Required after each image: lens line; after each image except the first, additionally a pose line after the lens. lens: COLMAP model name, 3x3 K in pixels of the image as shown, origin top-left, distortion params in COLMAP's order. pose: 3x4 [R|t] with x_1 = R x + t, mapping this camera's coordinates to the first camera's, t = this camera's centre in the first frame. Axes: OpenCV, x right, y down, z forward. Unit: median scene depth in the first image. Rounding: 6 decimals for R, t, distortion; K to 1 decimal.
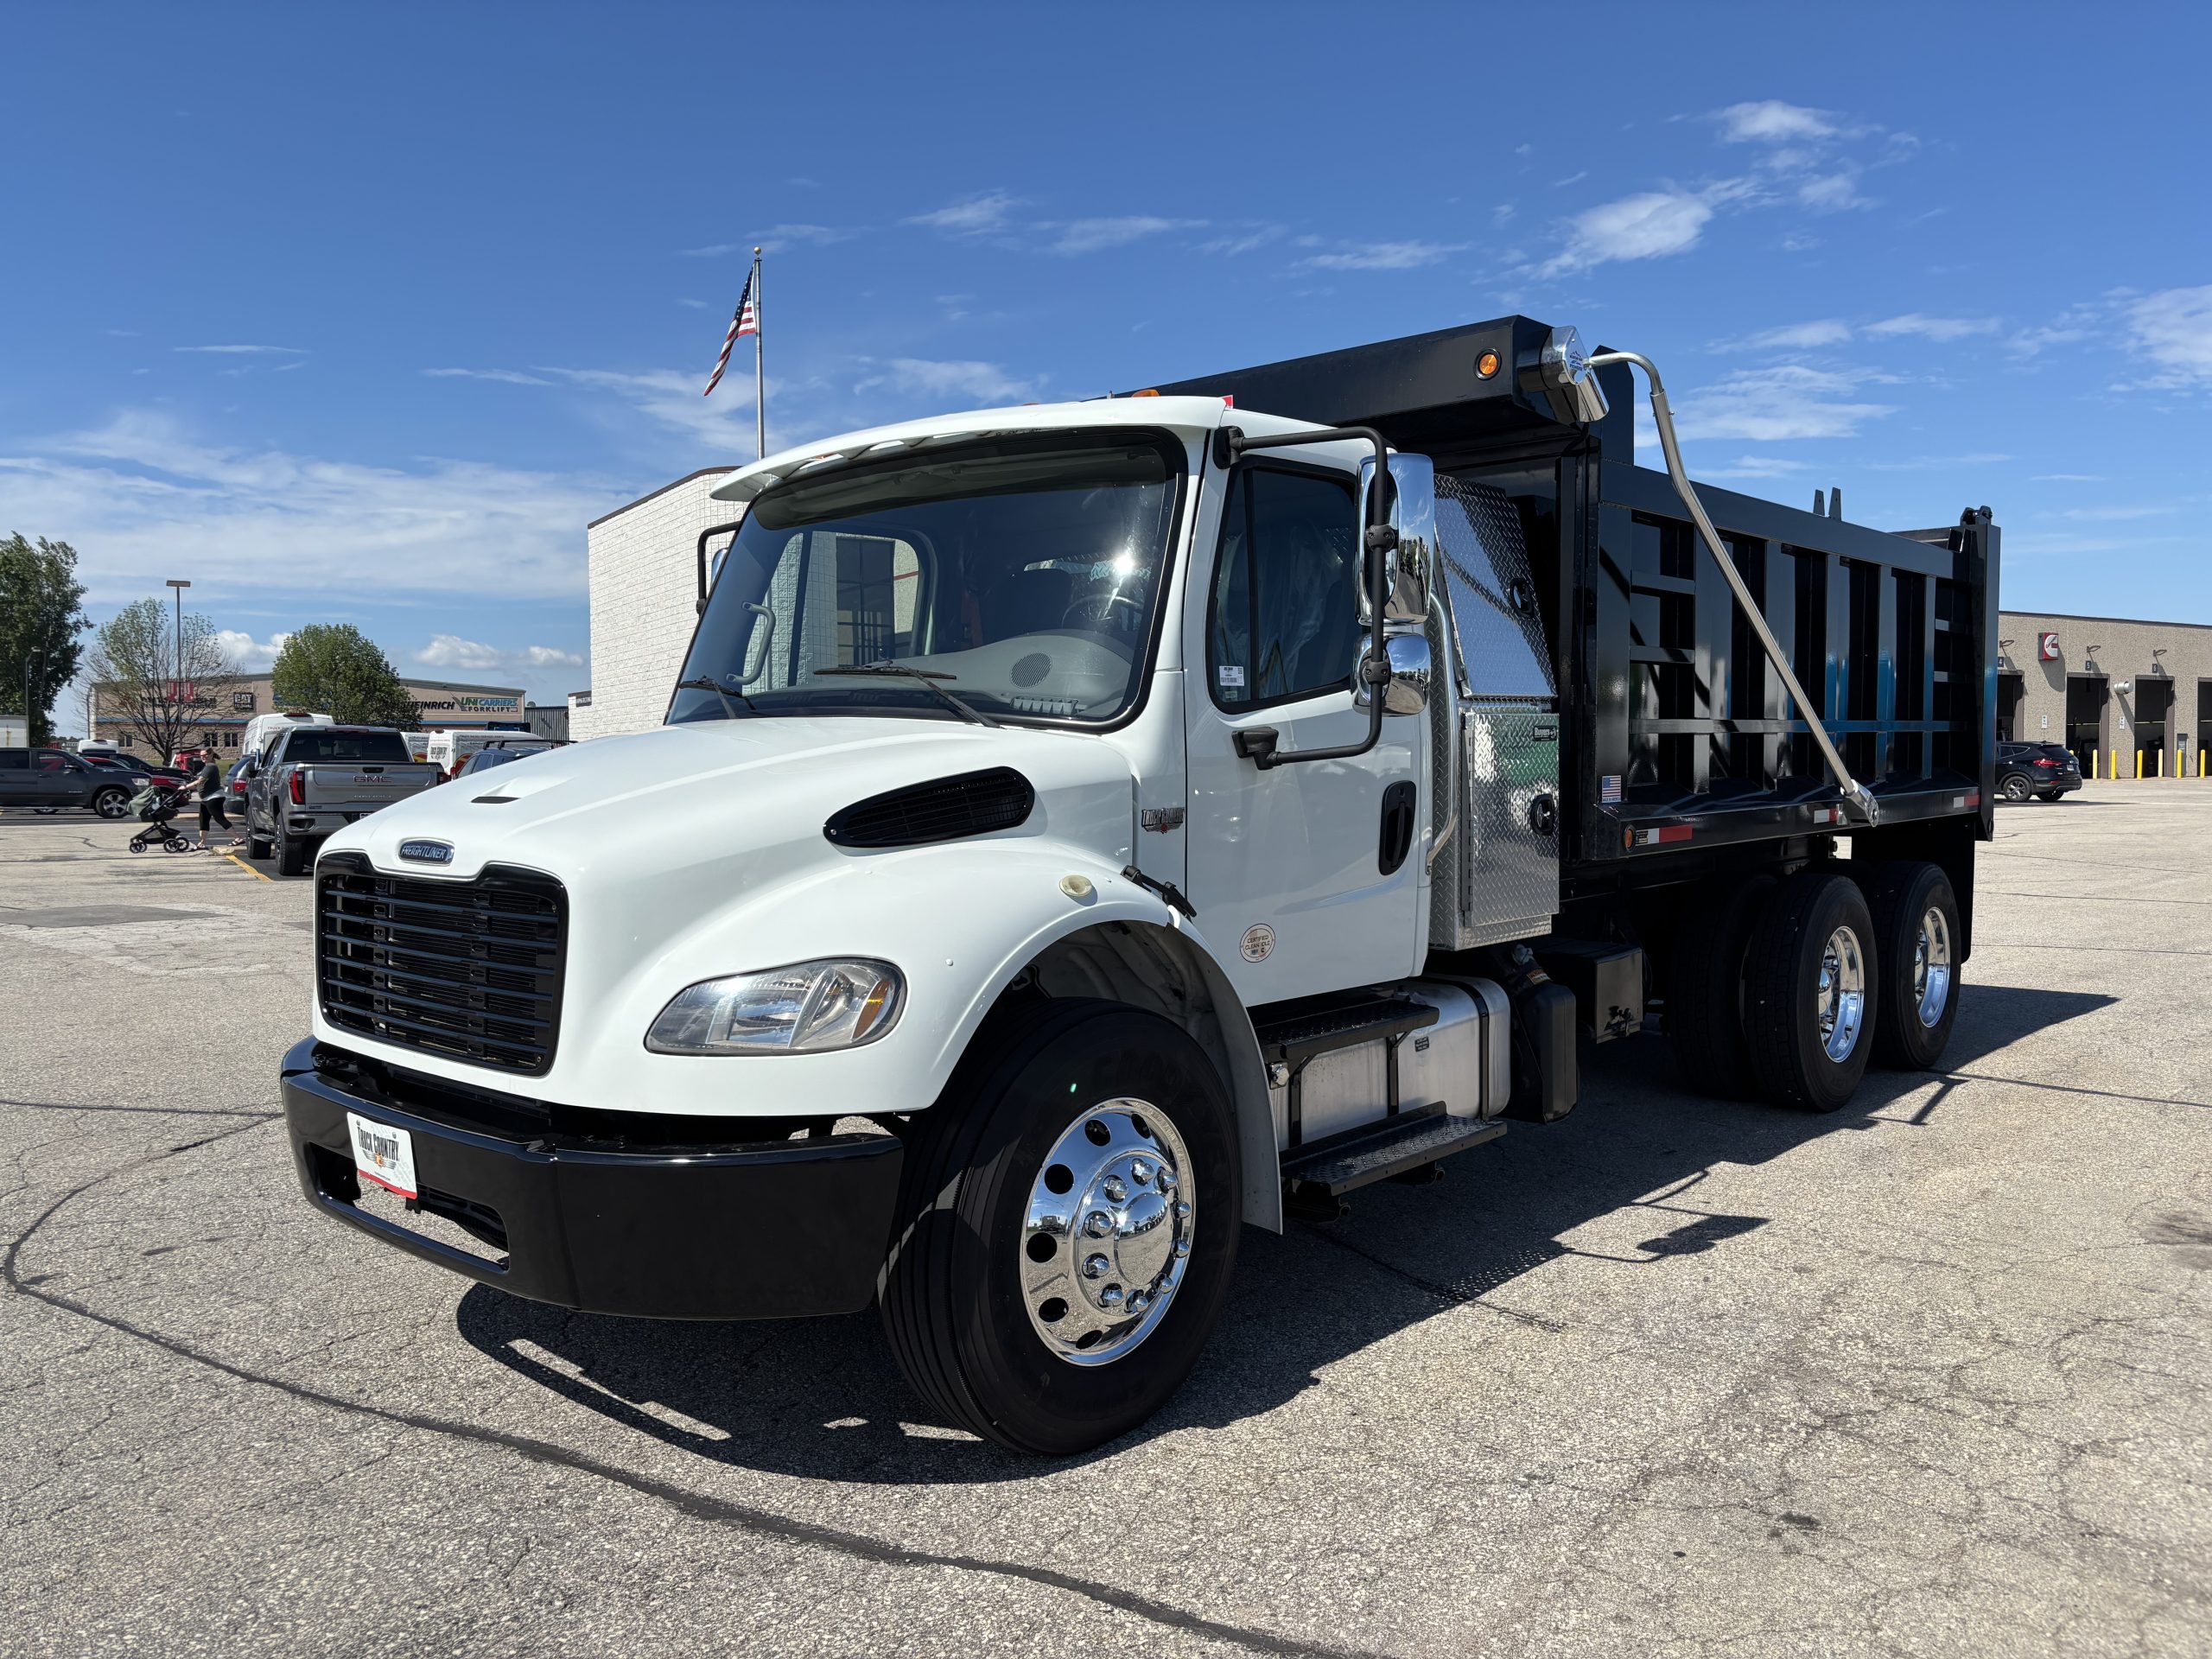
lens RADIAL K [[1661.5, 0, 1118.9], [0, 1661.5, 846.2], [0, 0, 1]] dist [0.011619, -0.003163]
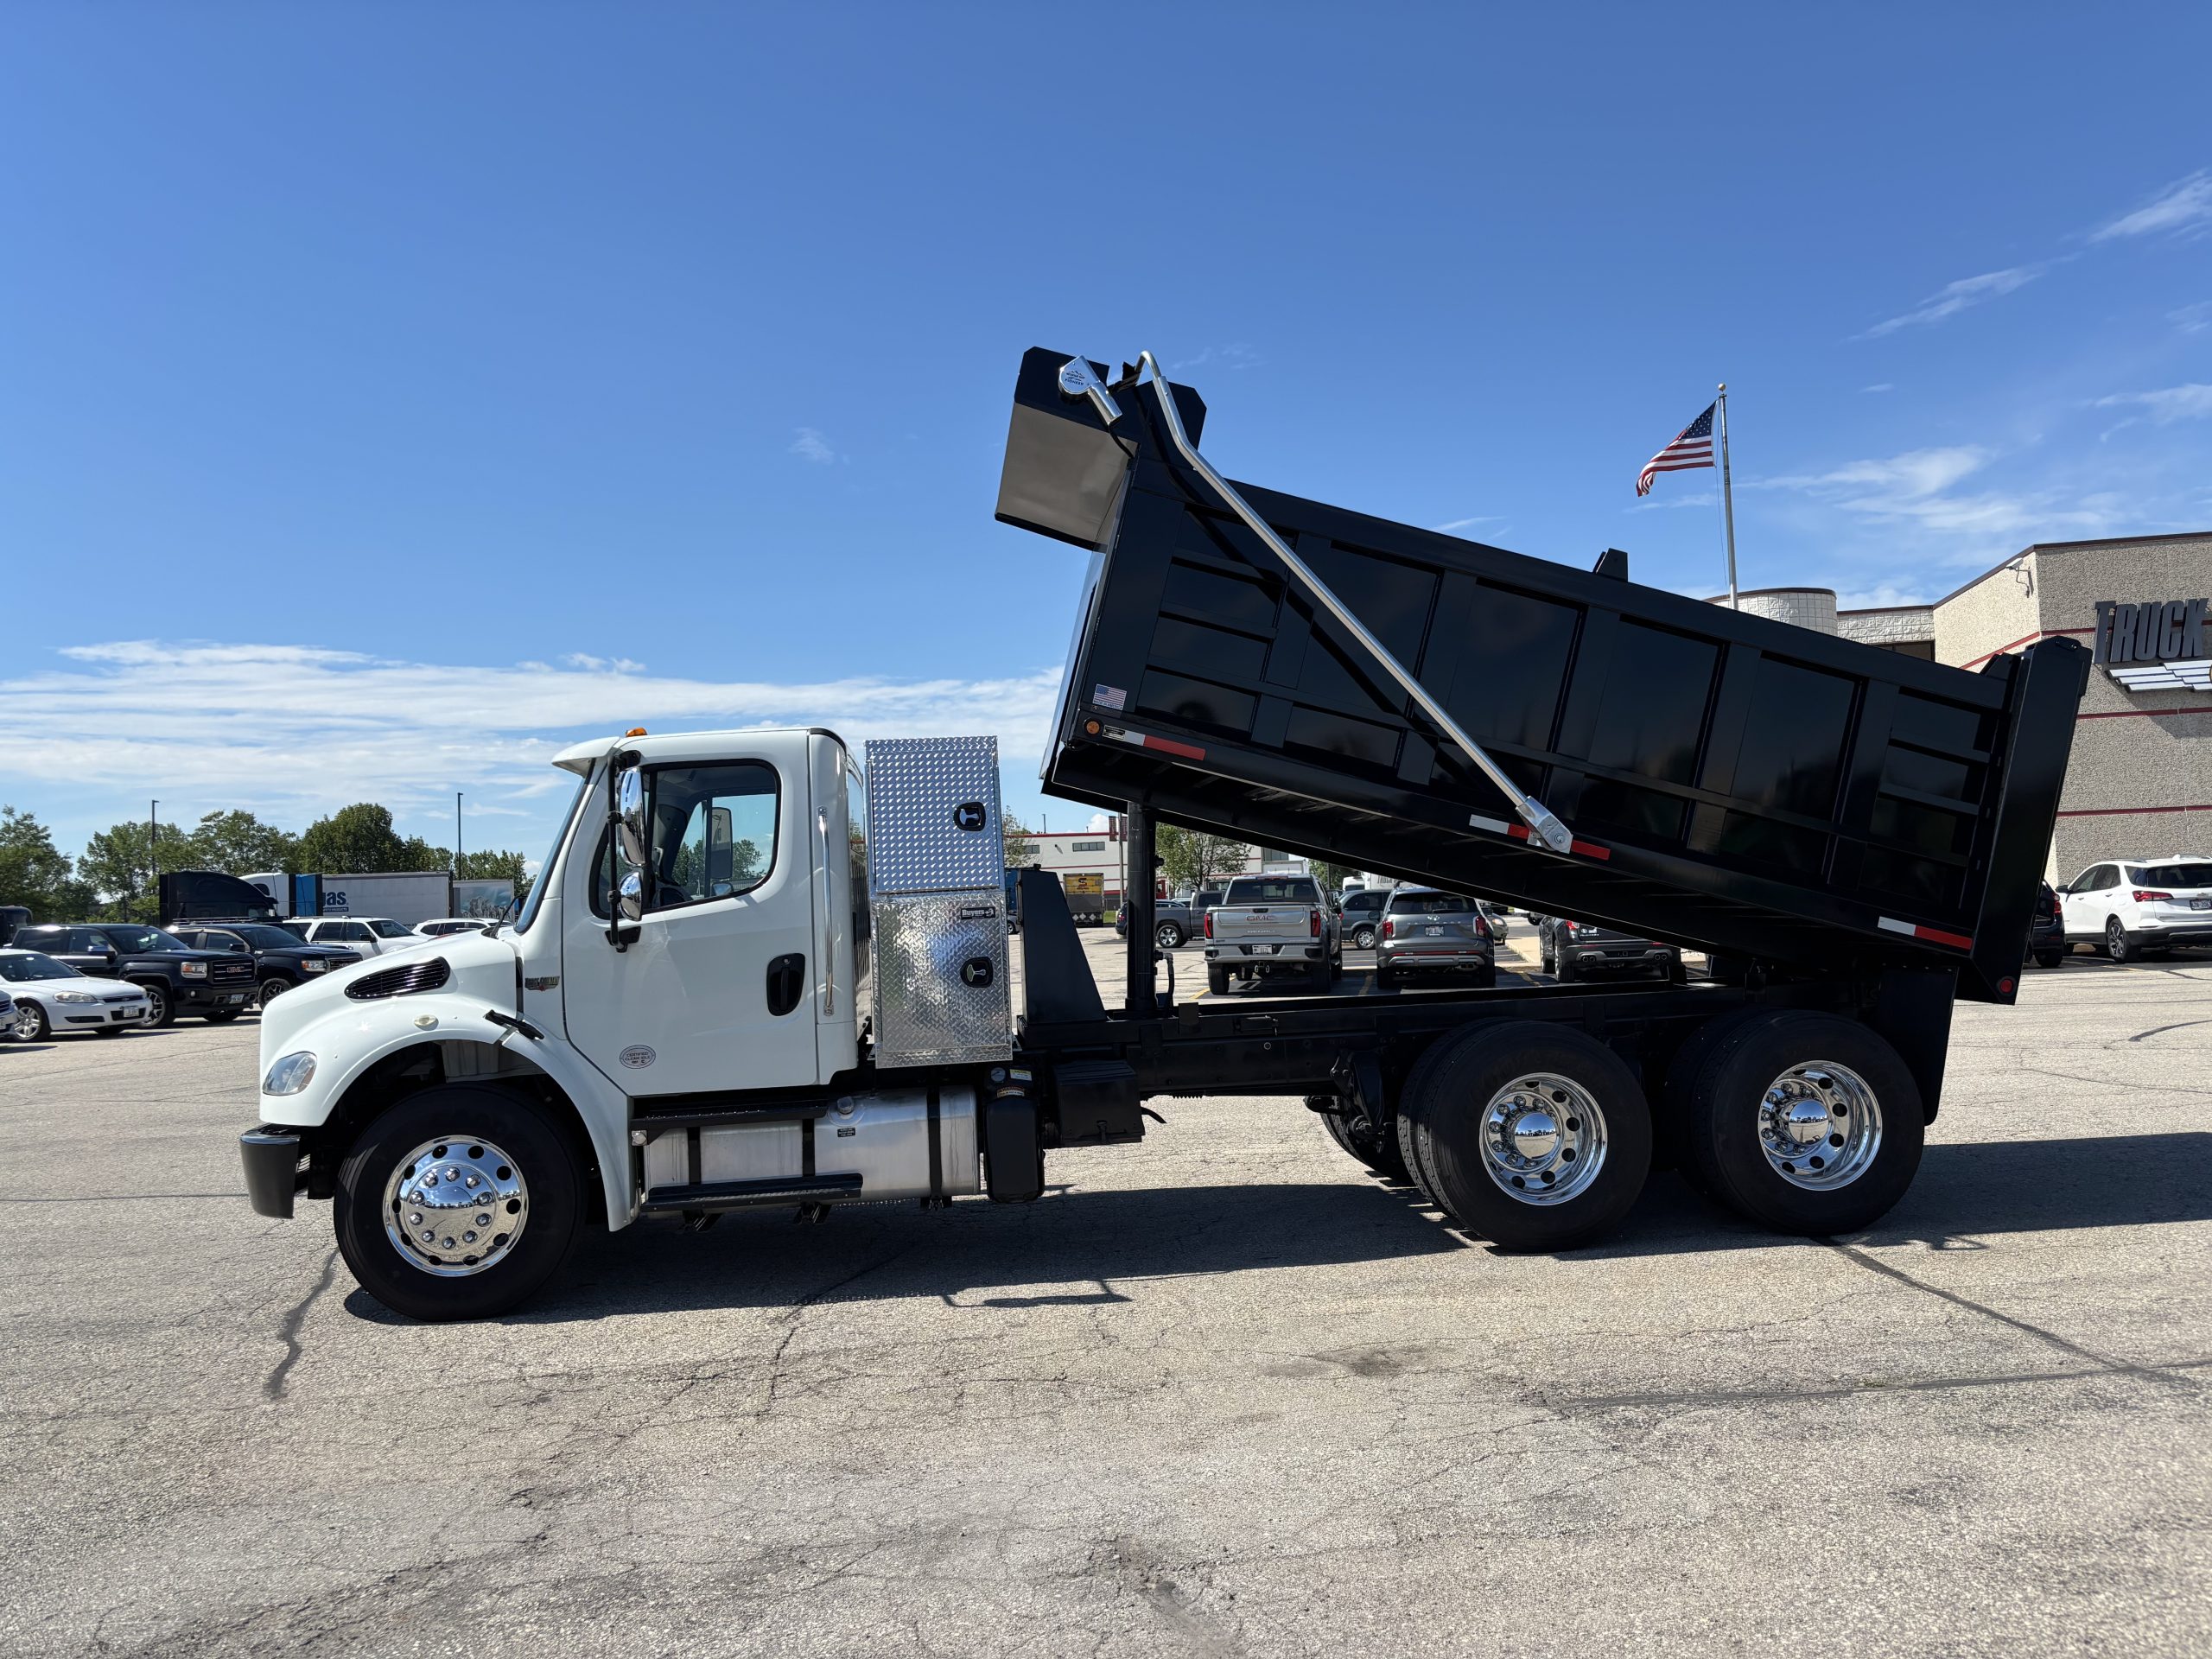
lens RADIAL K [[1692.6, 0, 1063.7], [0, 1692.6, 807.0], [0, 0, 1]] dist [0.058867, -0.101724]
pose [[0.718530, -0.066251, -0.692333, 1.698107], [0.004229, 0.995850, -0.090906, -0.035765], [0.695483, 0.062391, 0.715829, 0.064436]]
